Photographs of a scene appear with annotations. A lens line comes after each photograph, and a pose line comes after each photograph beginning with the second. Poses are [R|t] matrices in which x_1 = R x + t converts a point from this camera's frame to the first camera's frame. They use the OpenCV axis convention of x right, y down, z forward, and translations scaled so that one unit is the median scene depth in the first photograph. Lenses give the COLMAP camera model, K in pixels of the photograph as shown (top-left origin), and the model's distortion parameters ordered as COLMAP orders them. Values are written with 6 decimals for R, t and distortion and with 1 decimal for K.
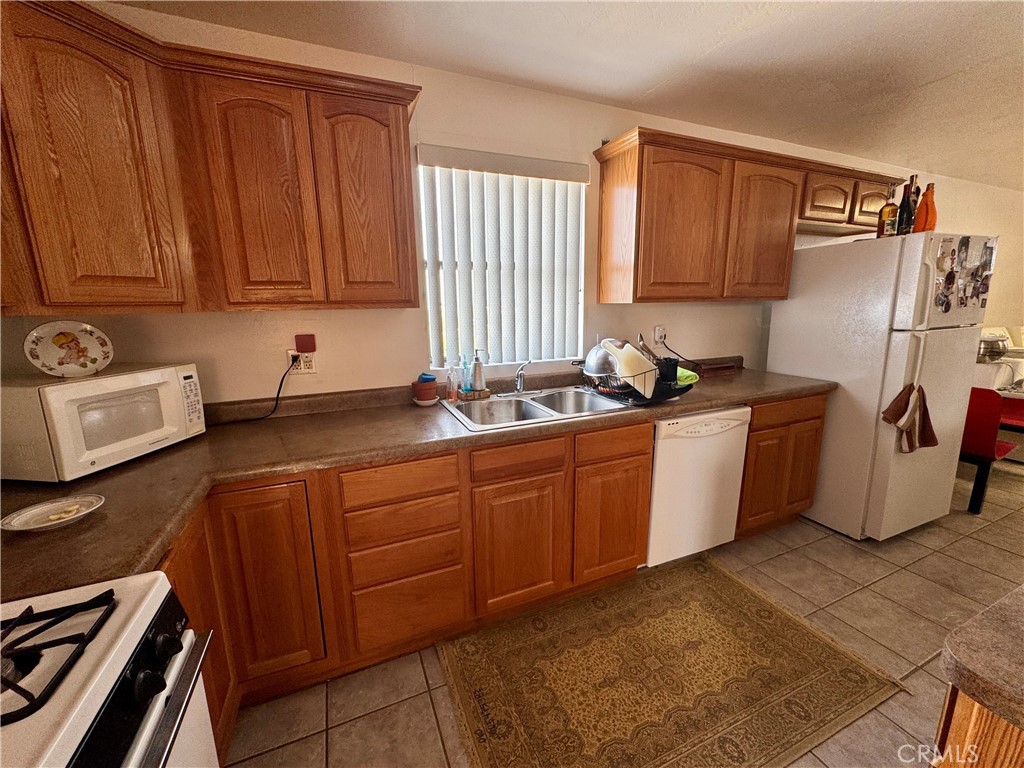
lens RADIAL K [[409.7, 0, 512.4], [0, 409.7, 380.3], [0, 0, 1]] dist [-0.000596, -0.000457]
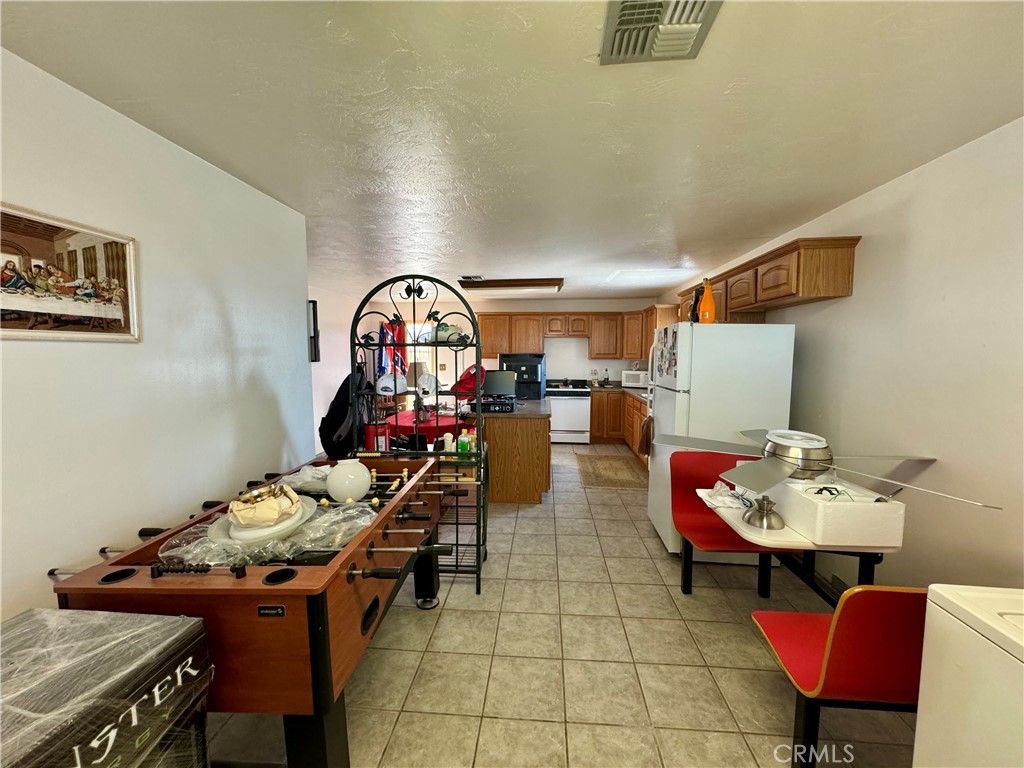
lens RADIAL K [[409.7, 0, 511.6], [0, 409.7, 385.2], [0, 0, 1]] dist [-0.000596, -0.000457]
pose [[-0.473919, 0.086049, -0.876354, 3.694696], [-0.155165, 0.971481, 0.179300, -0.447340], [0.866790, 0.220953, -0.447051, 1.674940]]
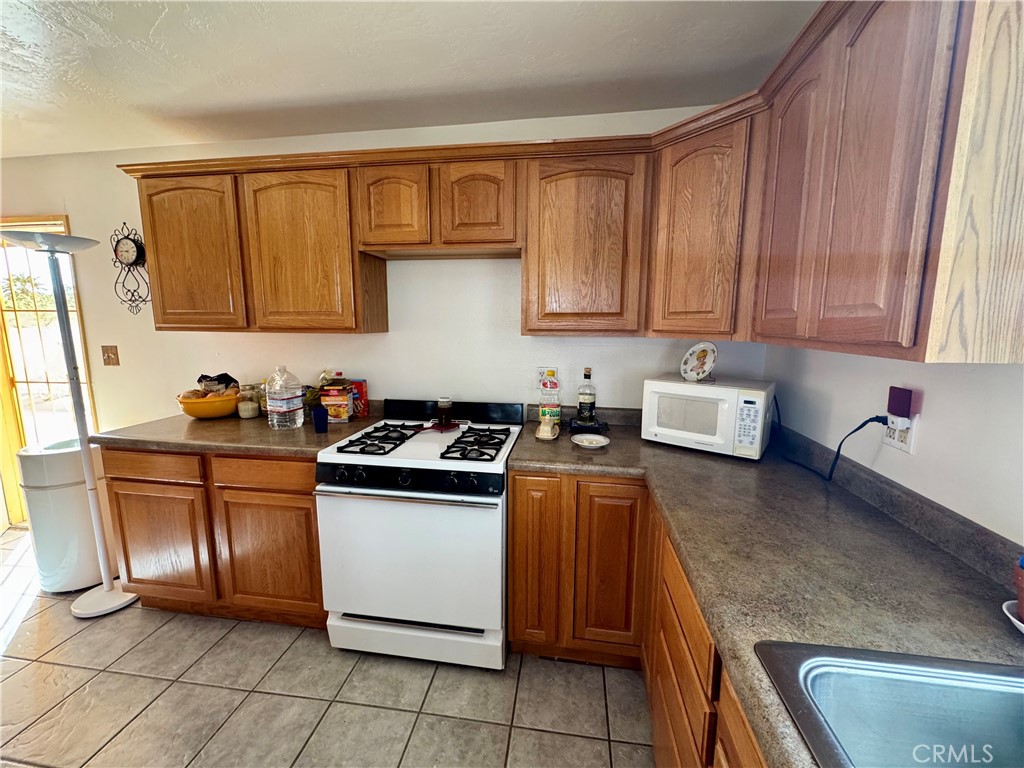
lens RADIAL K [[409.7, 0, 507.1], [0, 409.7, 382.0], [0, 0, 1]] dist [-0.000596, -0.000457]
pose [[-0.532059, 0.139085, -0.835206, 0.381343], [-0.149862, 0.955373, 0.254565, -0.218702], [0.833339, 0.260609, -0.487471, 0.933517]]
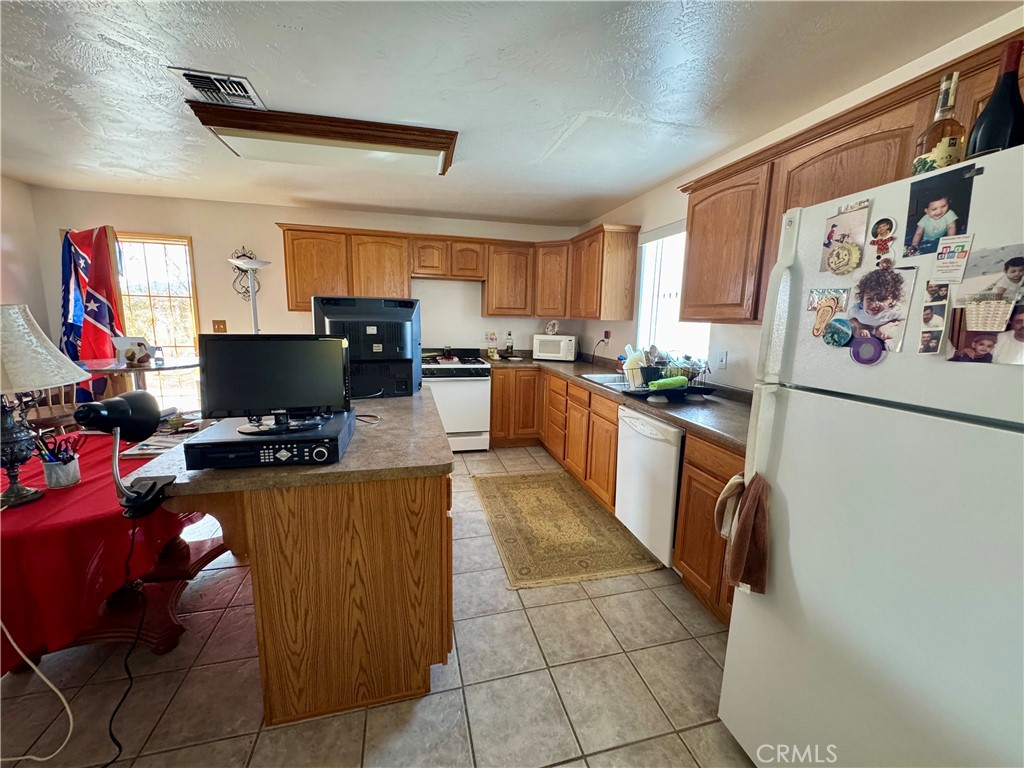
lens RADIAL K [[409.7, 0, 509.6], [0, 409.7, 384.1], [0, 0, 1]] dist [-0.000596, -0.000457]
pose [[-0.163504, 0.175145, -0.970871, 2.138507], [-0.199377, 0.957942, 0.206389, -0.220347], [0.966186, 0.227314, -0.121707, 0.959848]]
